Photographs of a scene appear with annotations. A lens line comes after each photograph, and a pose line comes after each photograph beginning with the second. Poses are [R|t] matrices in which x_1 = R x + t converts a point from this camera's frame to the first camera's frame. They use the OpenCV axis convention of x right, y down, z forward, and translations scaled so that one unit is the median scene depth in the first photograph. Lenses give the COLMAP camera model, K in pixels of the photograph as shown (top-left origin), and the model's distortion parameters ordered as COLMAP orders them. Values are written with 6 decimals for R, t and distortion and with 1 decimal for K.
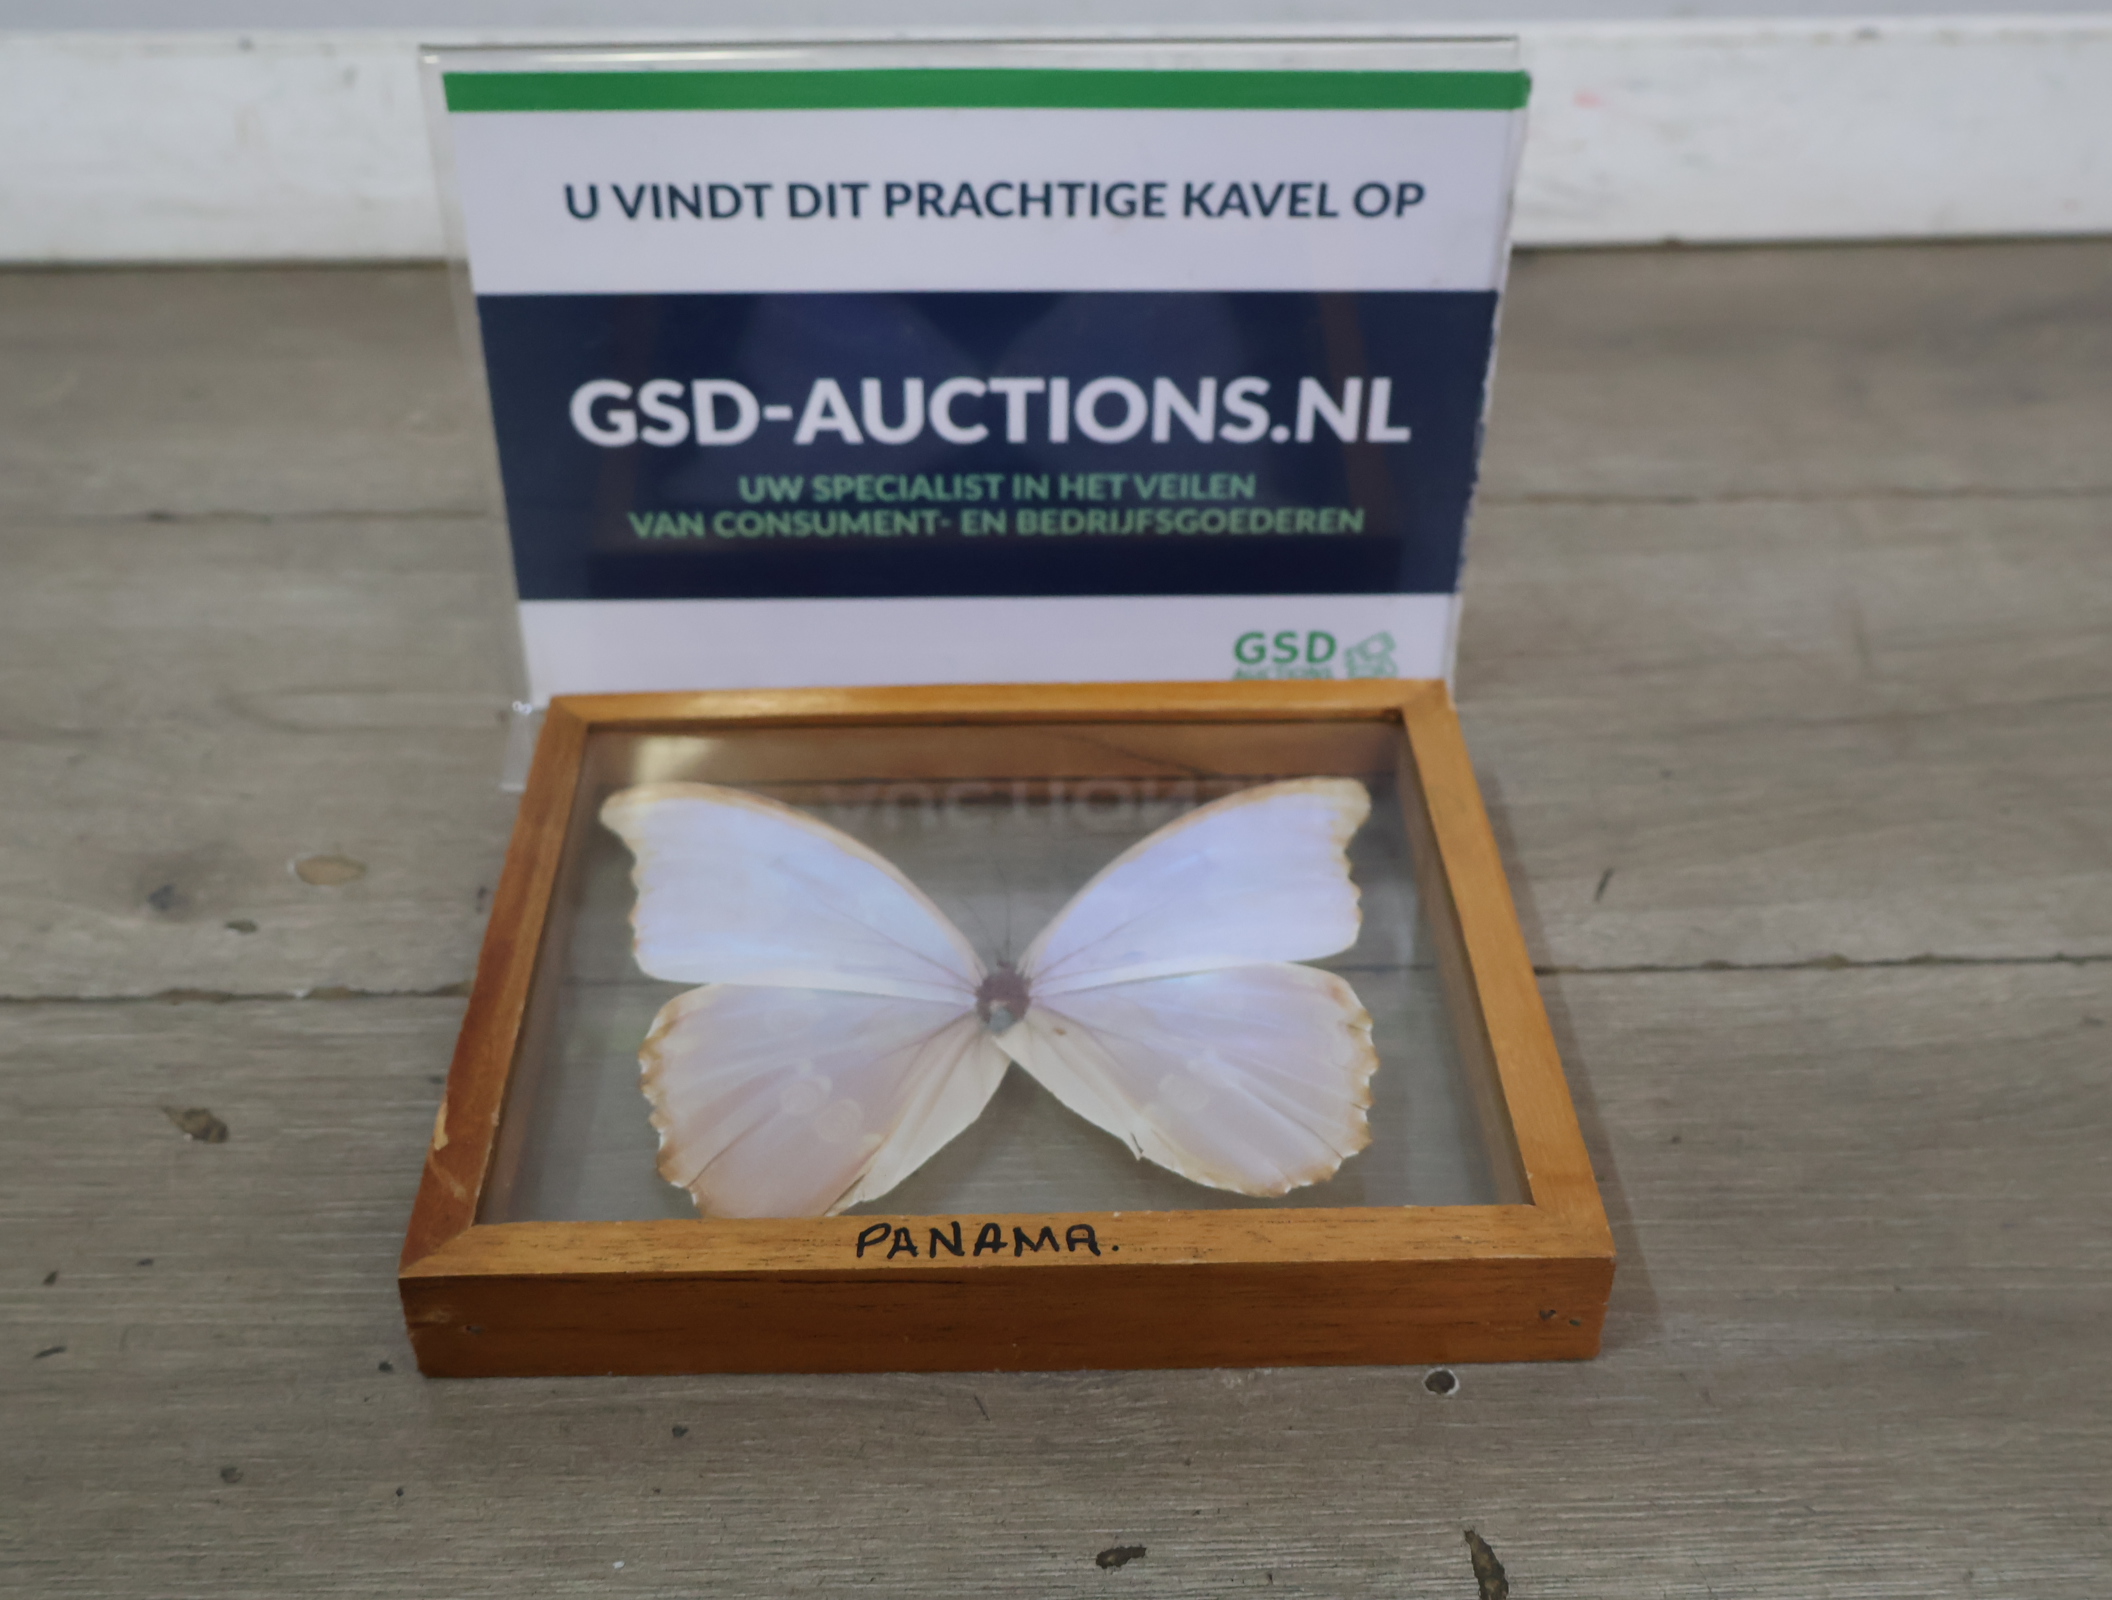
lens RADIAL K [[2379.8, 0, 1056.0], [0, 2379.8, 800.0], [0, 0, 1]] dist [0.010946, -0.010937]
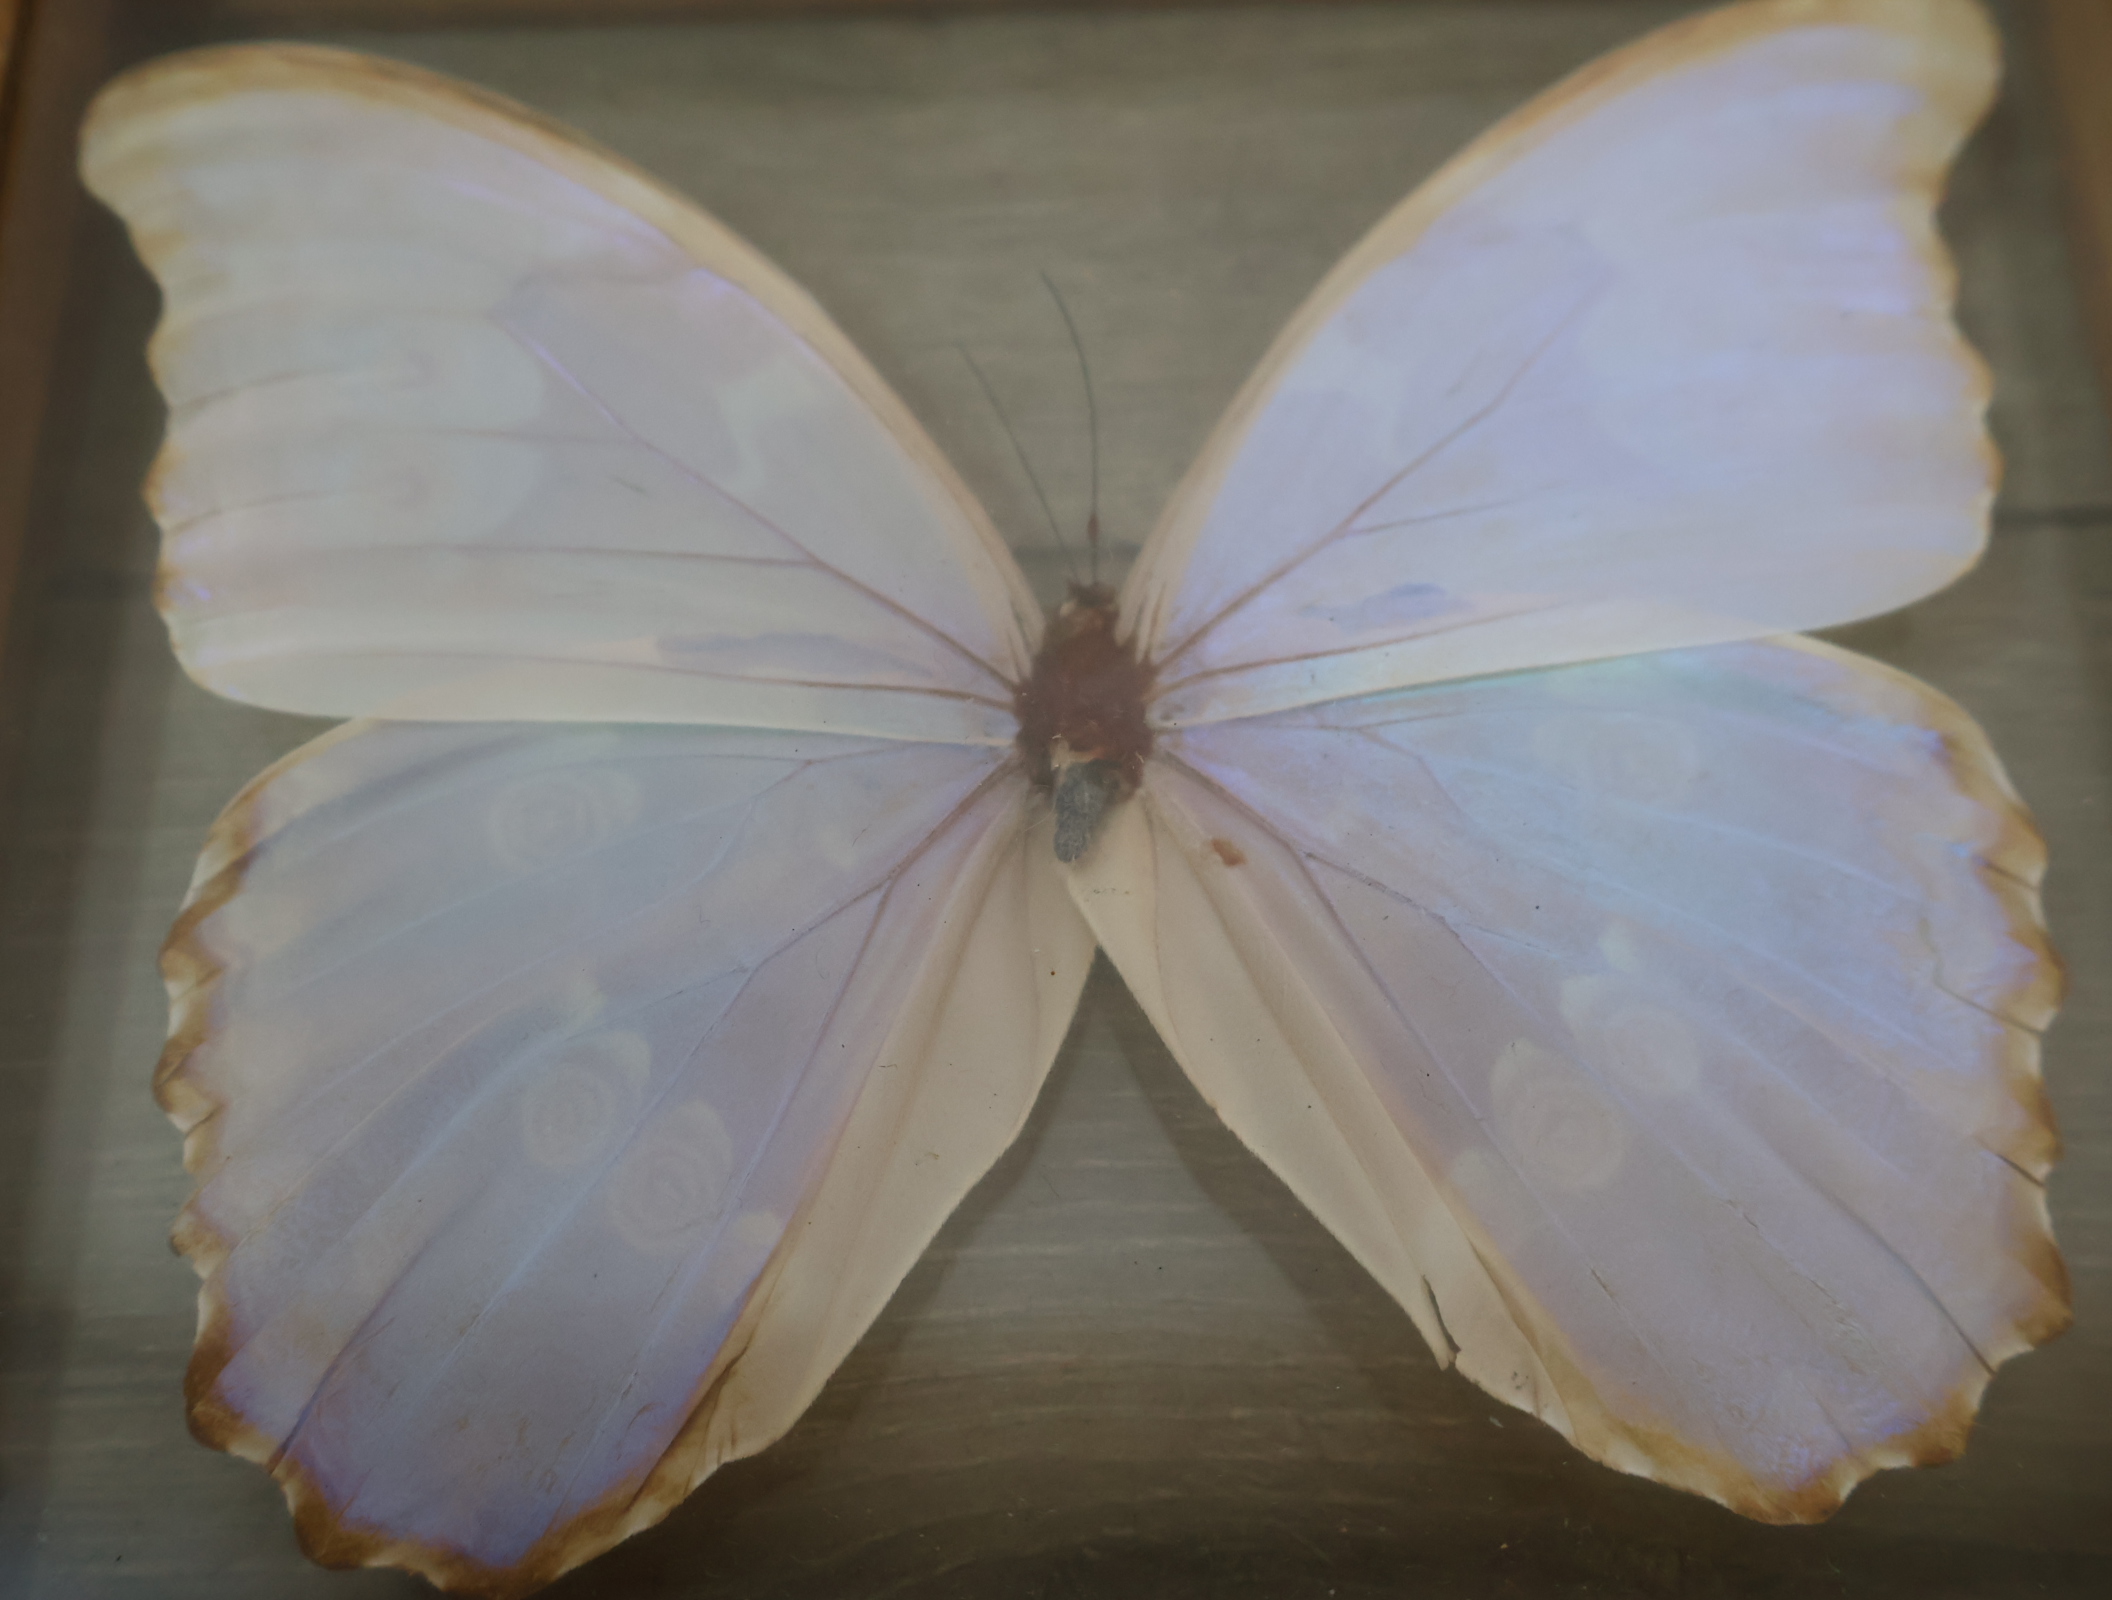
lens RADIAL K [[2433.0, 0, 1056.0], [0, 2433.0, 800.0], [0, 0, 1]] dist [0.021465, -0.018103]
pose [[0.999218, -0.000757, -0.039530, -0.012735], [0.020636, 0.862815, 0.505098, -0.133179], [0.033725, -0.505519, 0.862156, 0.752958]]
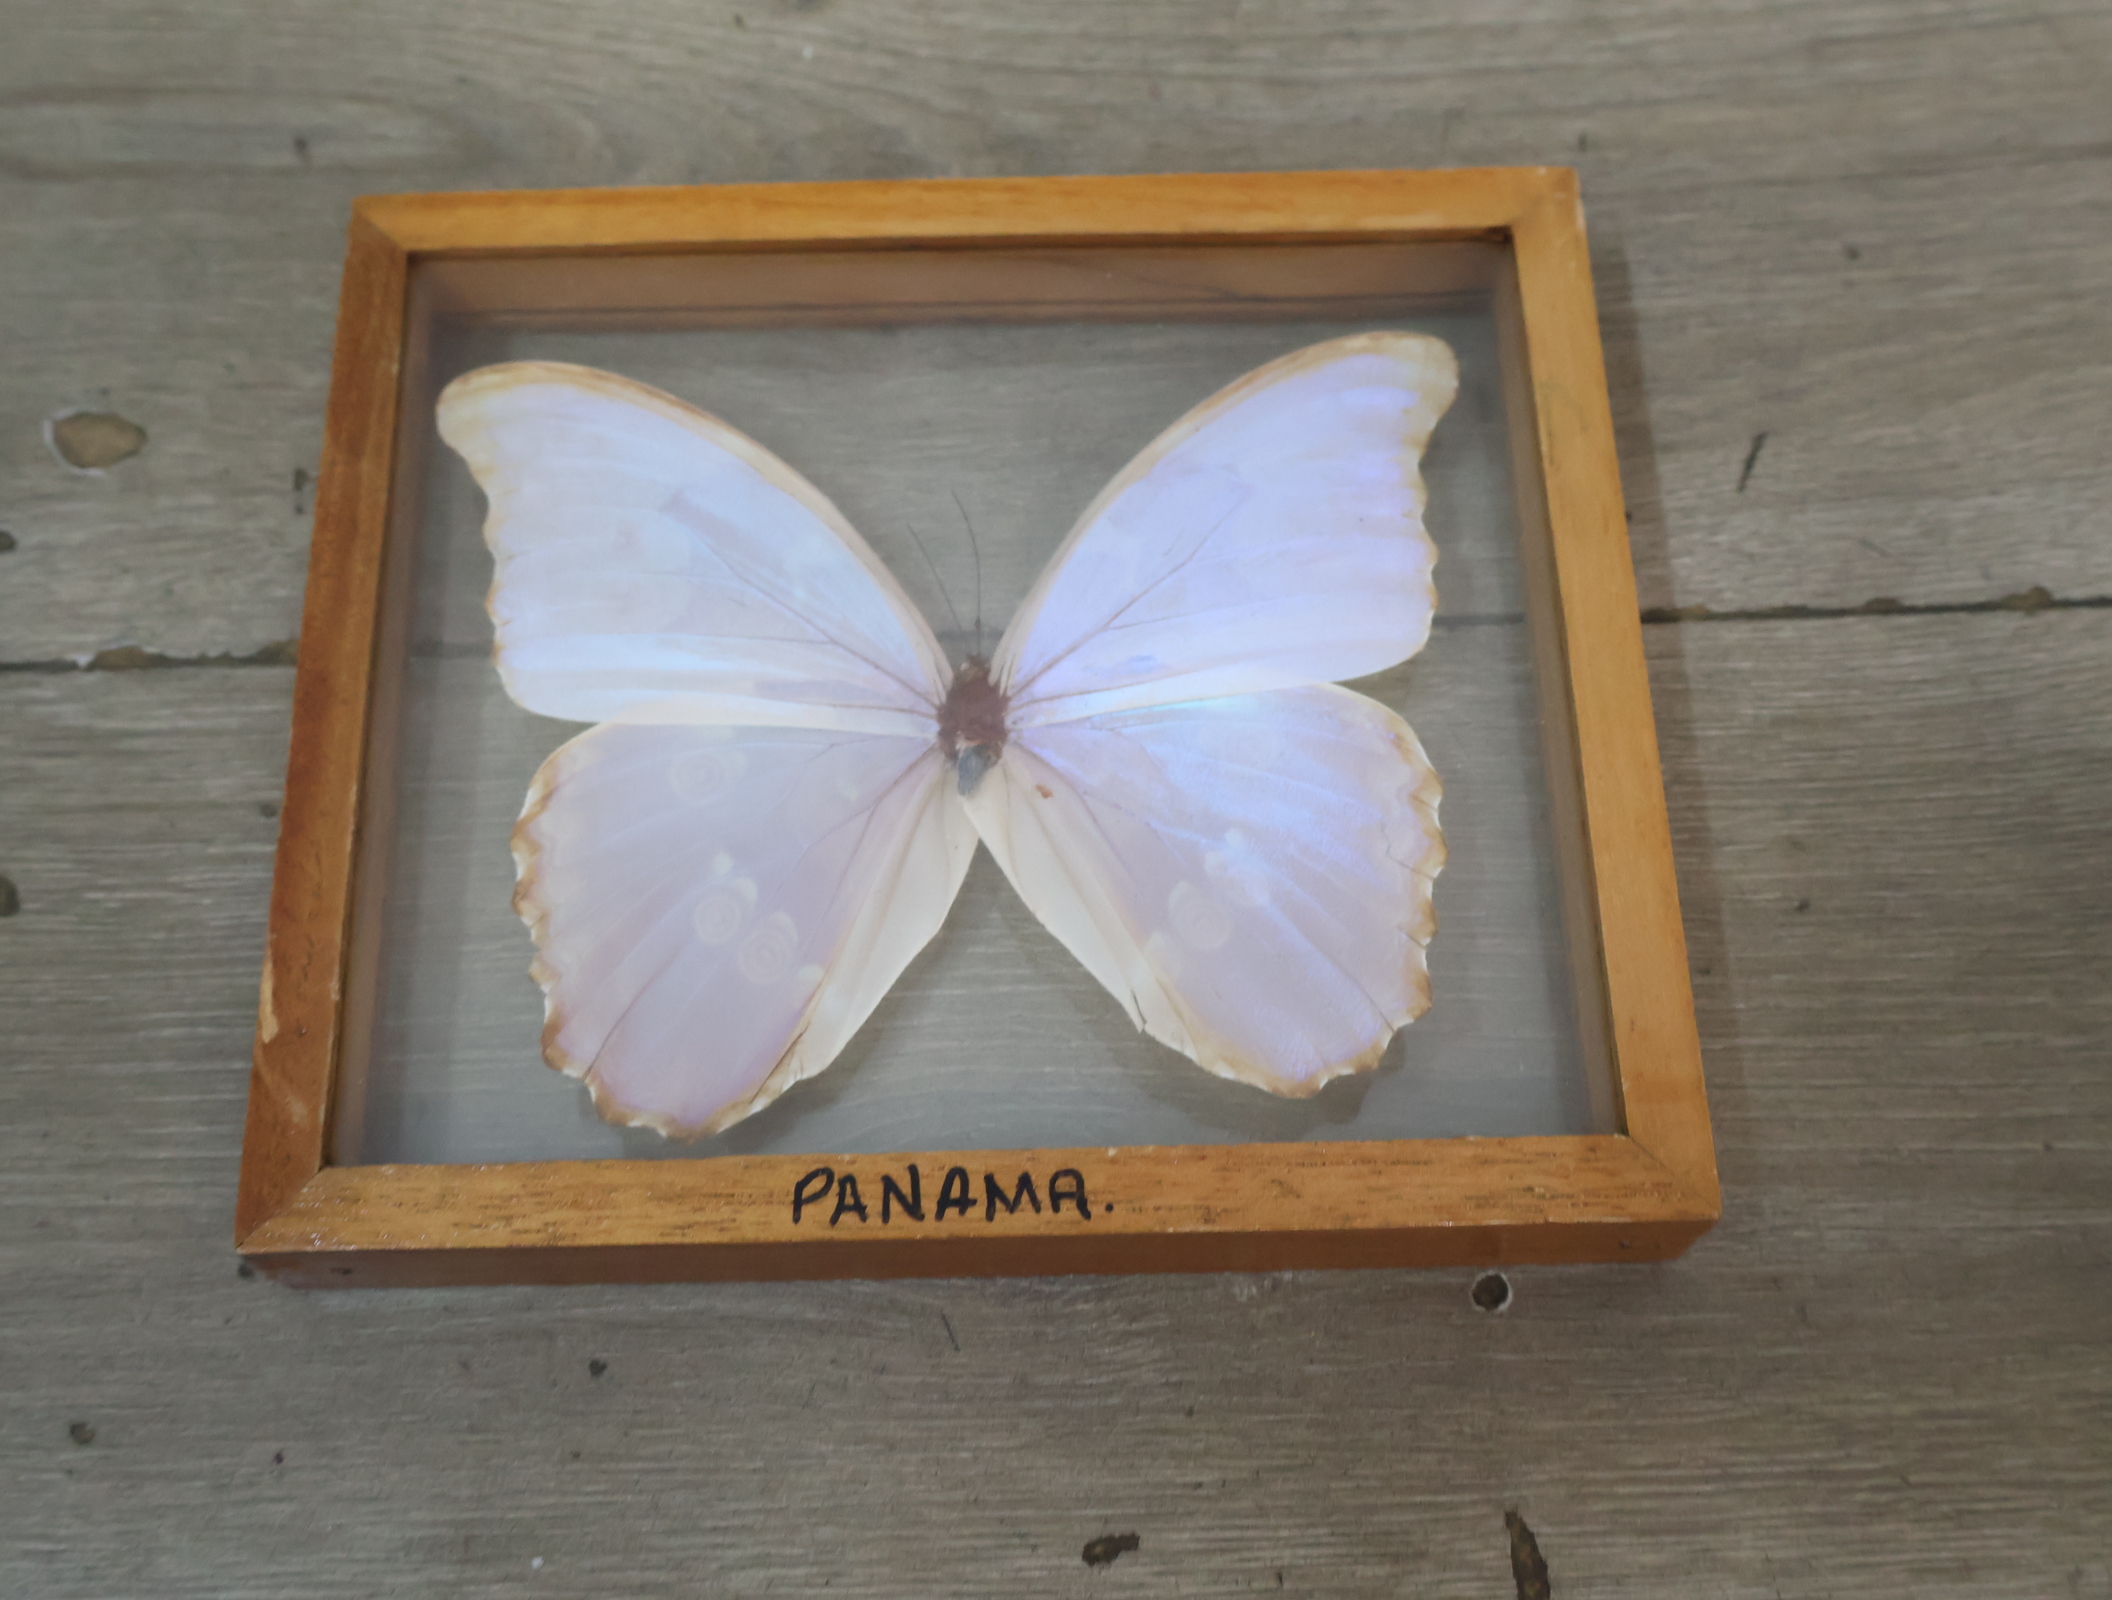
lens RADIAL K [[2379.8, 0, 1056.0], [0, 2379.8, 800.0], [0, 0, 1]] dist [0.010946, -0.010937]
pose [[0.999997, 0.001926, -0.001789, 0.007823], [-0.000748, 0.860795, 0.508952, -0.347459], [0.002520, -0.508949, 0.860793, 0.367890]]
